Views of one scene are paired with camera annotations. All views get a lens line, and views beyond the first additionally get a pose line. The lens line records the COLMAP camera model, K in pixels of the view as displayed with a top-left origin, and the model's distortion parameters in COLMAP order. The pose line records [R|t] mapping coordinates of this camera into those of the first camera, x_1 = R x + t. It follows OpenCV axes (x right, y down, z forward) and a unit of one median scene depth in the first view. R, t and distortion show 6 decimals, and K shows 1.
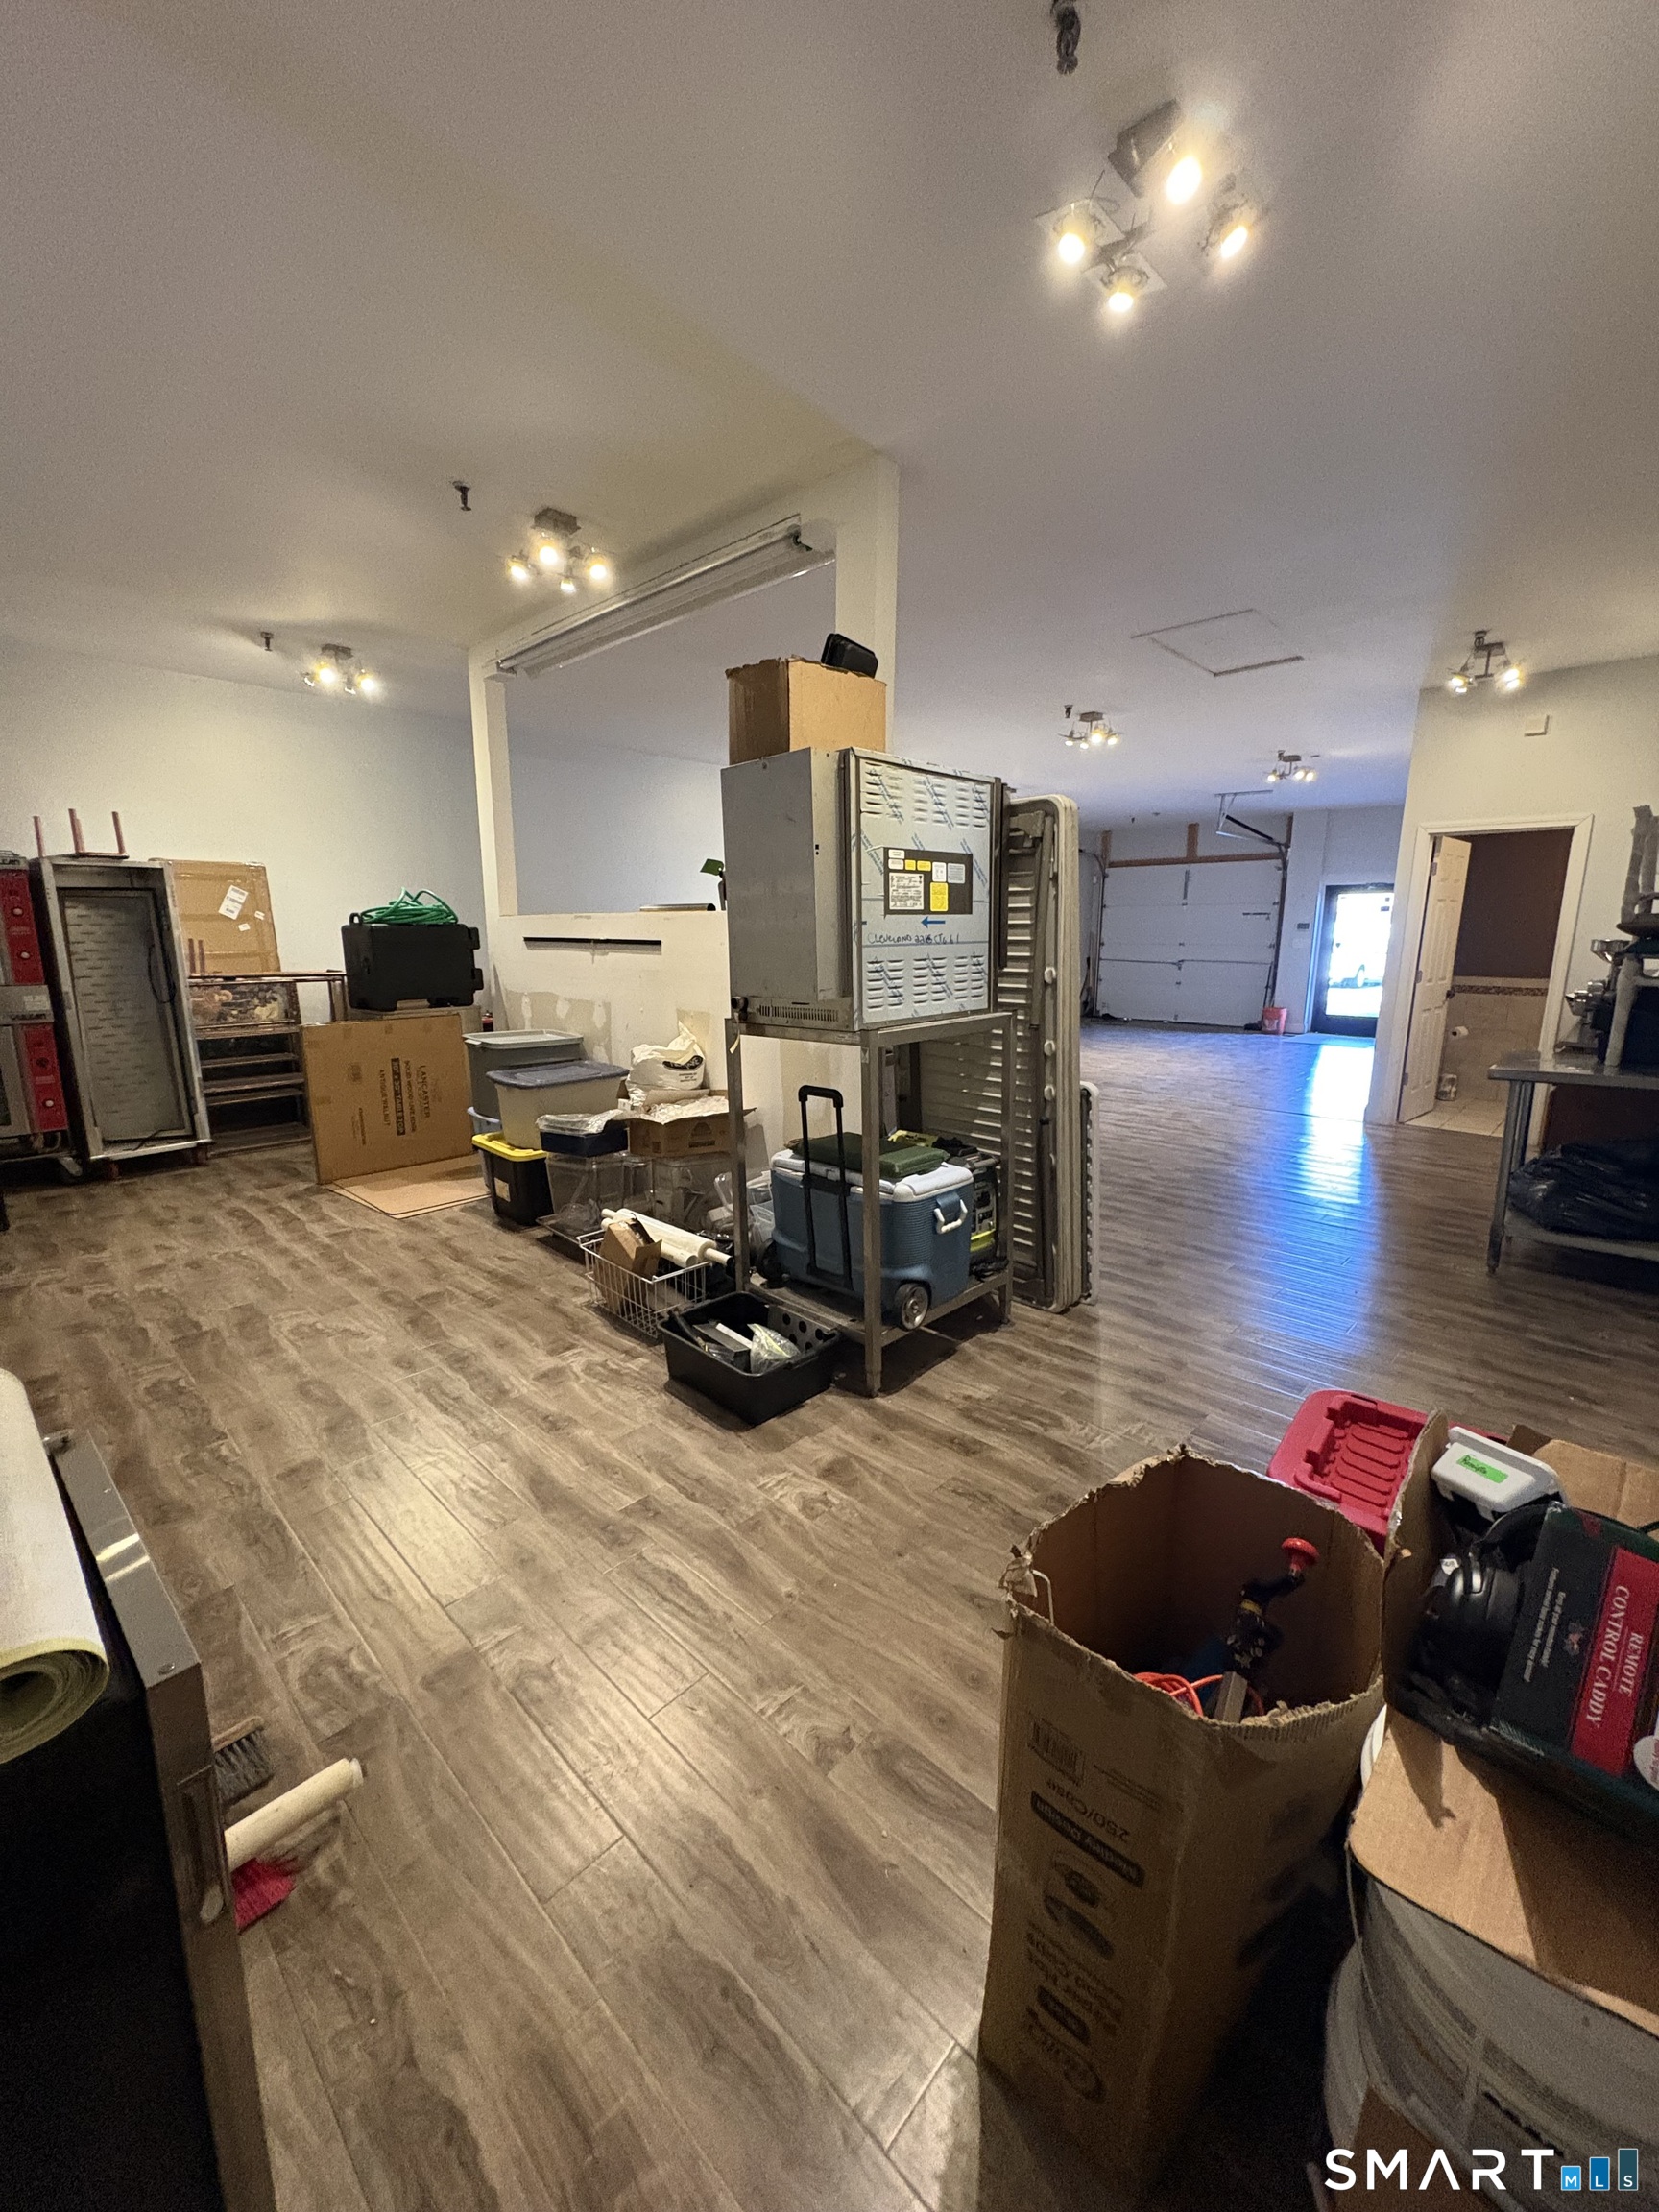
lens RADIAL K [[878.8, 0, 834.6], [0, 878.8, 1099.1], [0, 0, 1]] dist [0.000036, 0.000101]
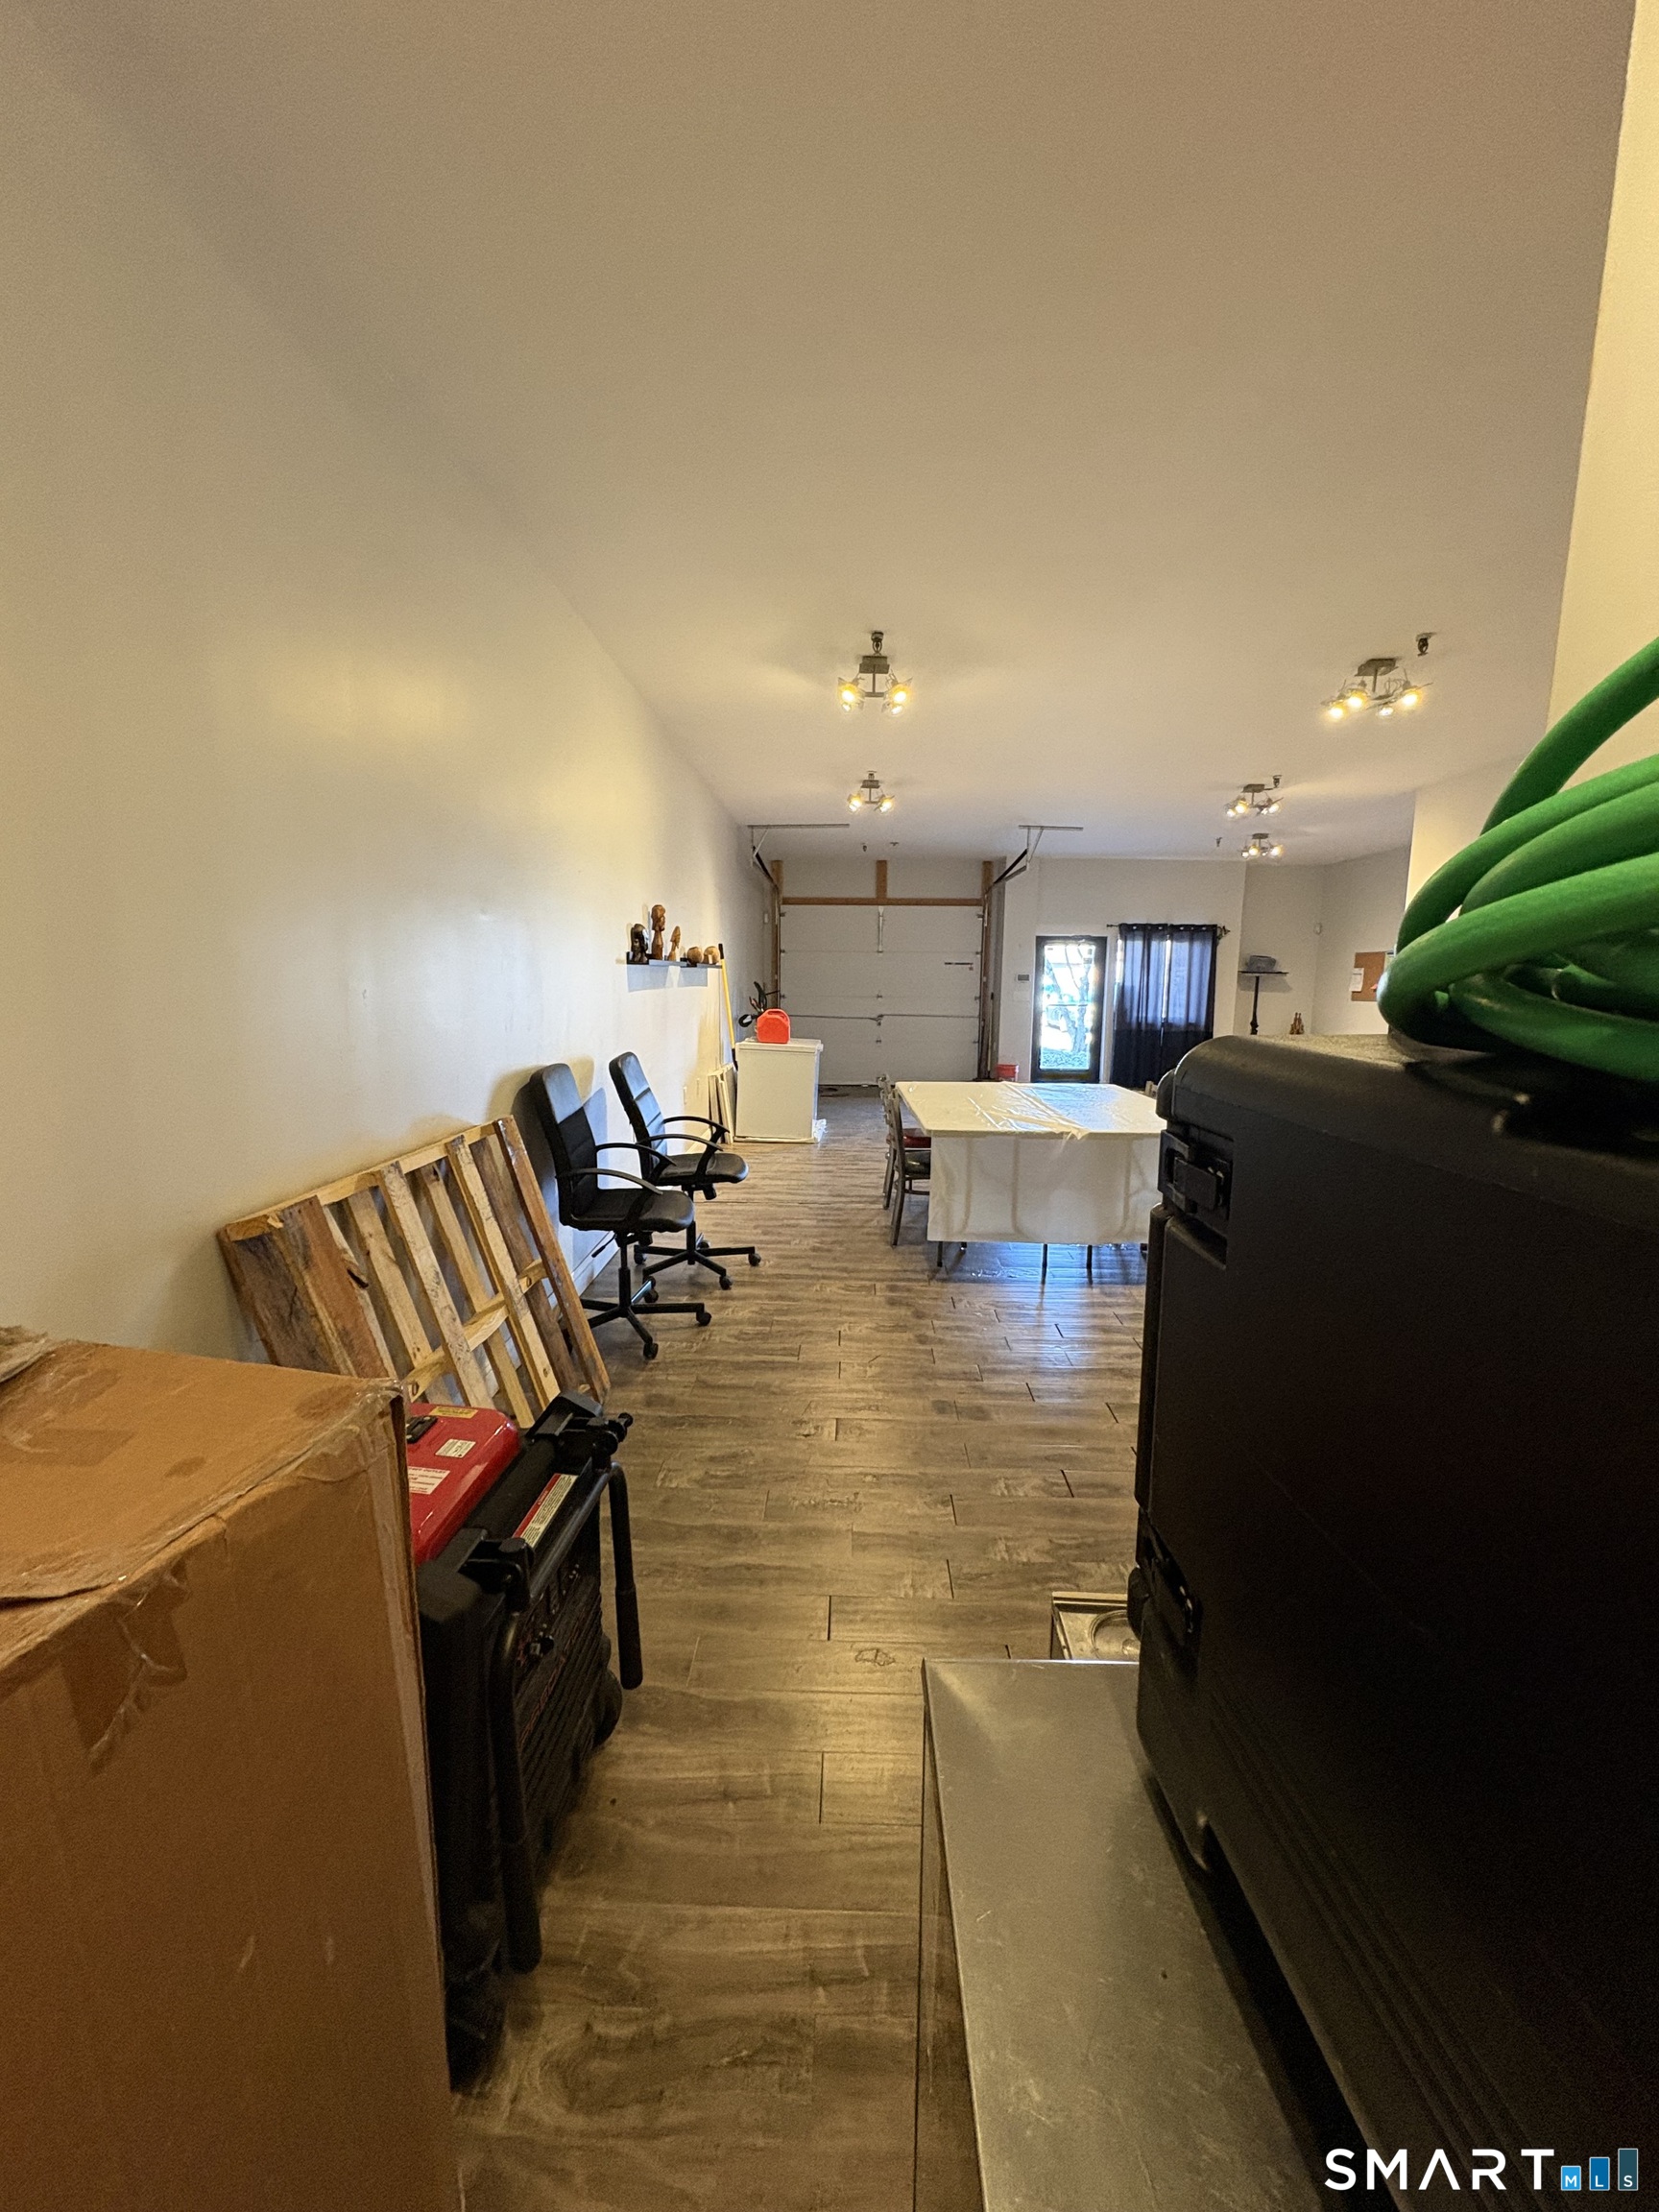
lens RADIAL K [[878.8, 0, 834.6], [0, 878.8, 1099.1], [0, 0, 1]] dist [0.000036, 0.000101]
pose [[0.740521, -0.088608, 0.666166, -0.657964], [0.119500, 0.992834, -0.000779, -0.233181], [-0.661323, 0.080183, 0.745803, 1.133875]]
